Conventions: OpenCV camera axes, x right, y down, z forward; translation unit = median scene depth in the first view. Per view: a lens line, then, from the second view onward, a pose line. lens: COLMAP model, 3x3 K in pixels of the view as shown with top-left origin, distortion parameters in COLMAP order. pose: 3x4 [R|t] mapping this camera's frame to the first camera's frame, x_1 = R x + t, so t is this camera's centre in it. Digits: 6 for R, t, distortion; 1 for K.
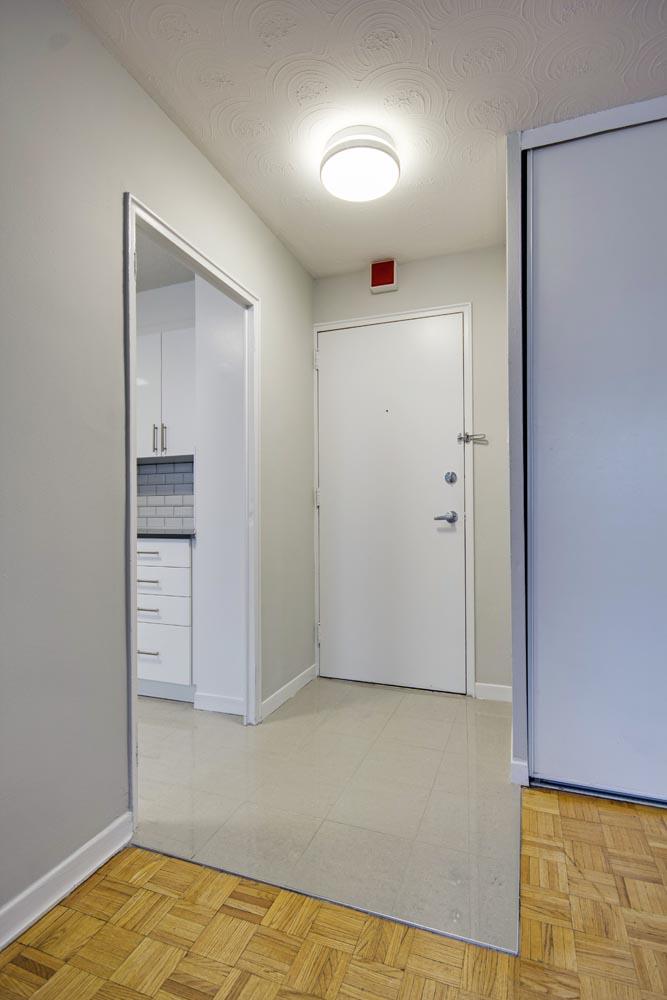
lens RADIAL K [[489.0, 0, 341.3], [0, 489.0, 503.1], [0, 0, 1]] dist [0.028795, 0.000387]
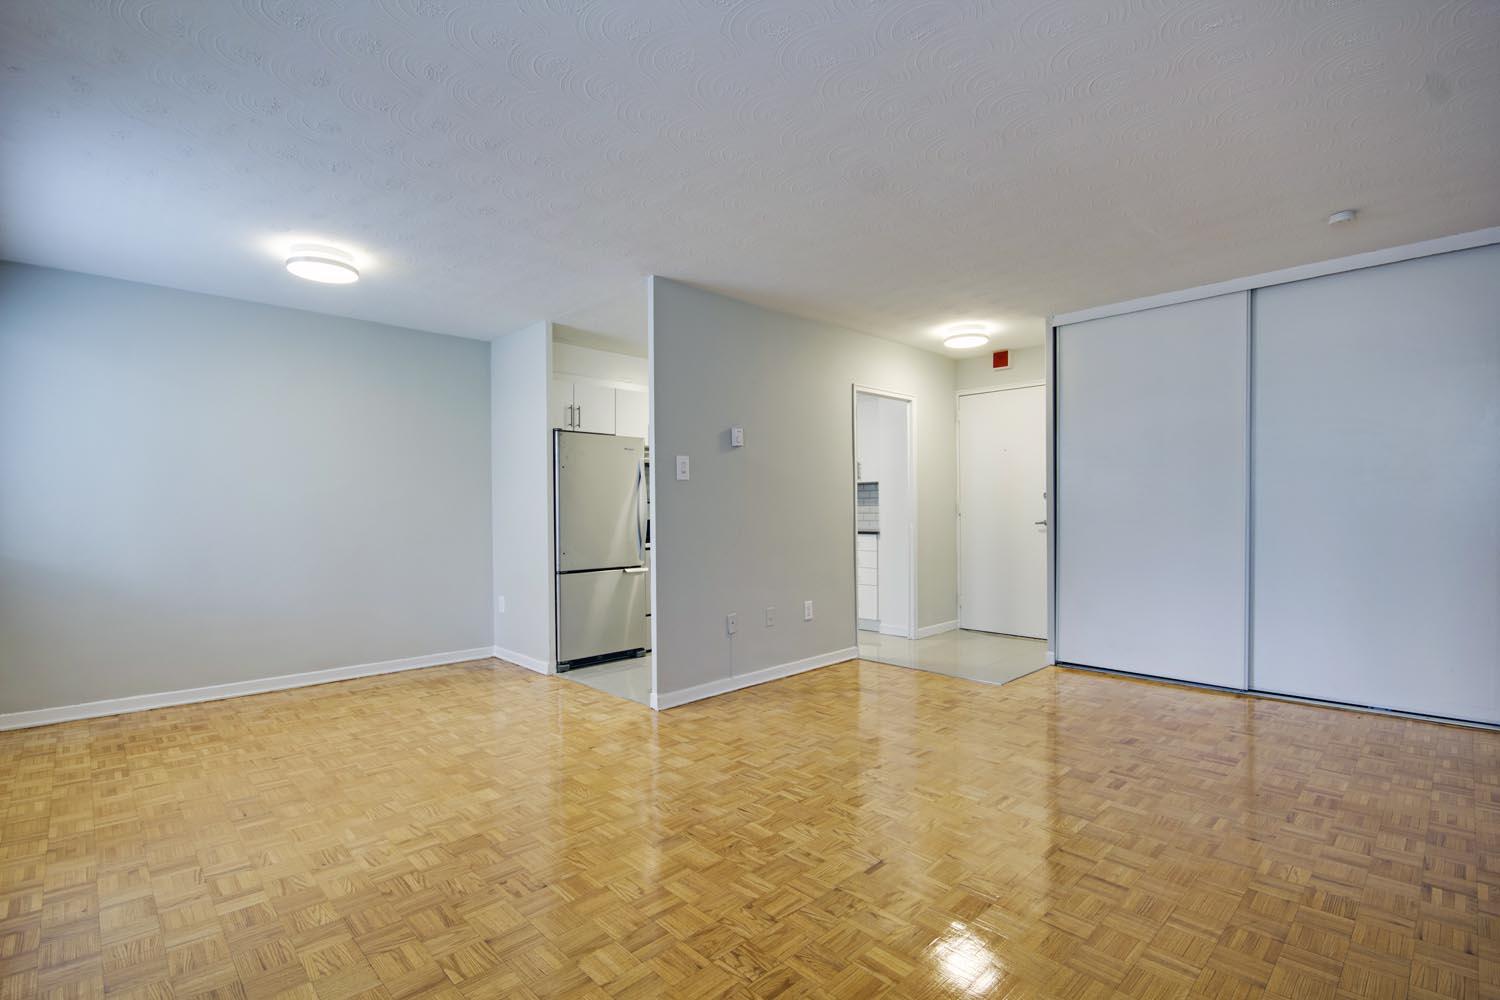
lens RADIAL K [[690.6, 0, 760.8], [0, 690.6, 515.1], [0, 0, 1]] dist [-0.004665, -0.001651]
pose [[0.903265, 0.003217, -0.429071, 0.369756], [0.007695, 0.999690, 0.023693, -0.054842], [0.429014, -0.024703, 0.902960, -1.384766]]
